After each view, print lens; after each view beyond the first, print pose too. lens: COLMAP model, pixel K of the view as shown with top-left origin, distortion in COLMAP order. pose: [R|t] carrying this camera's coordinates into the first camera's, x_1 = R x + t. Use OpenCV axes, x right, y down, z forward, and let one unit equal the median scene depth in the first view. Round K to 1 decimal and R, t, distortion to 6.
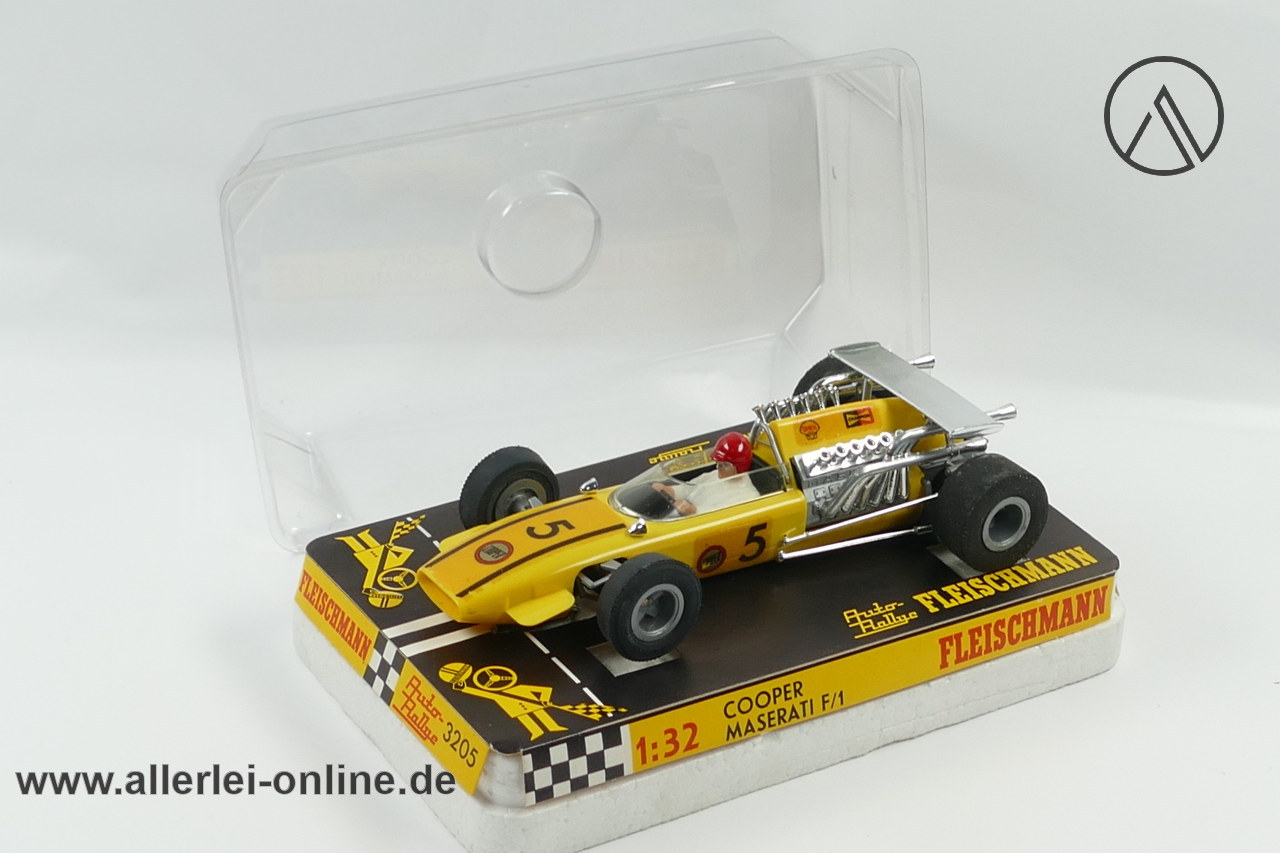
lens RADIAL K [[2643.0, 0, 640.0], [0, 2643.0, 426.5], [0, 0, 1]] dist [-0.033941, -0.123248]
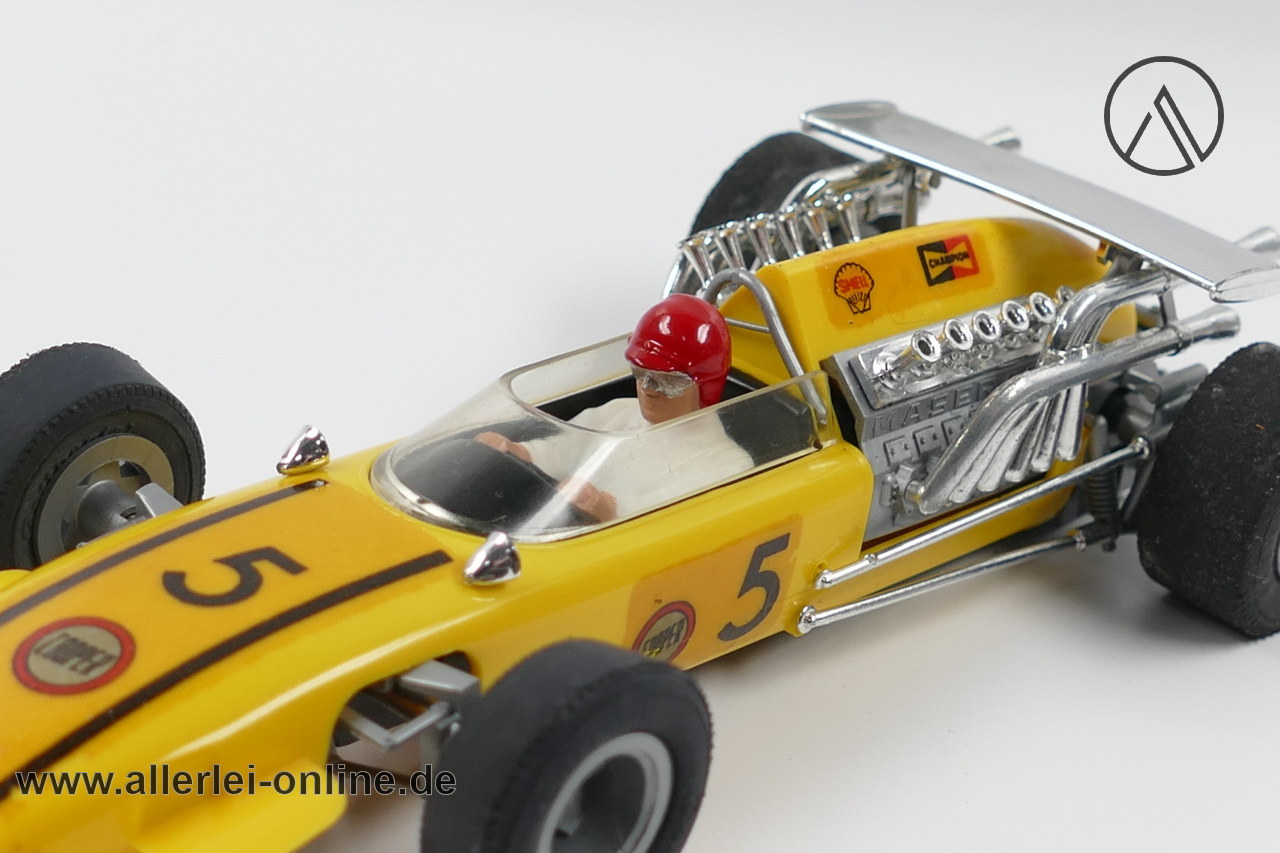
lens RADIAL K [[2643.0, 0, 640.0], [0, 2643.0, 426.5], [0, 0, 1]] dist [-0.033941, -0.123248]
pose [[0.959764, -0.026986, 0.279509, -0.074641], [0.028607, 0.999589, -0.001719, 0.021486], [-0.279347, 0.009646, 0.960142, 0.648918]]
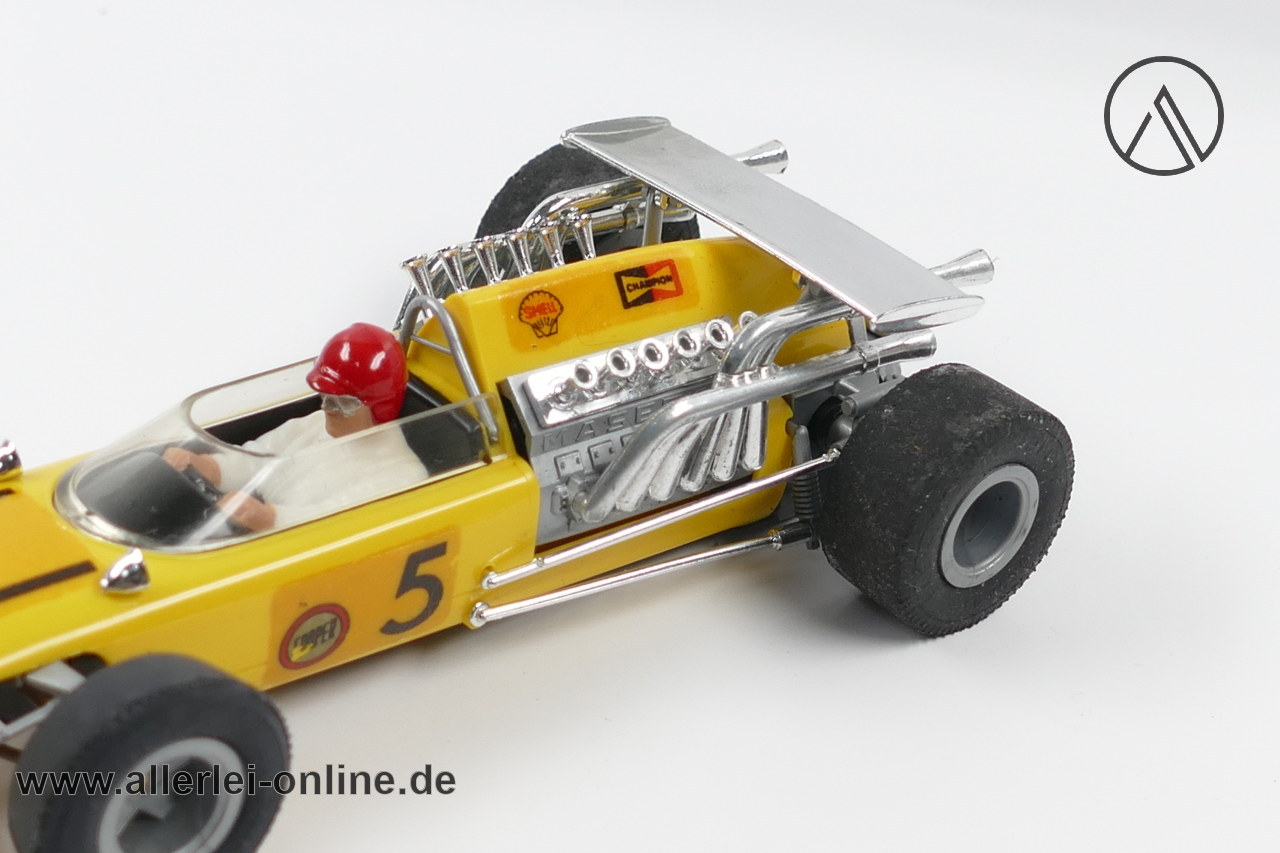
lens RADIAL K [[2643.0, 0, 640.0], [0, 2643.0, 426.5], [0, 0, 1]] dist [-0.033941, -0.123248]
pose [[0.985996, -0.016144, 0.165984, 0.009473], [0.006529, 0.998277, 0.058307, -0.005340], [-0.166639, -0.056407, 0.984403, 0.587870]]
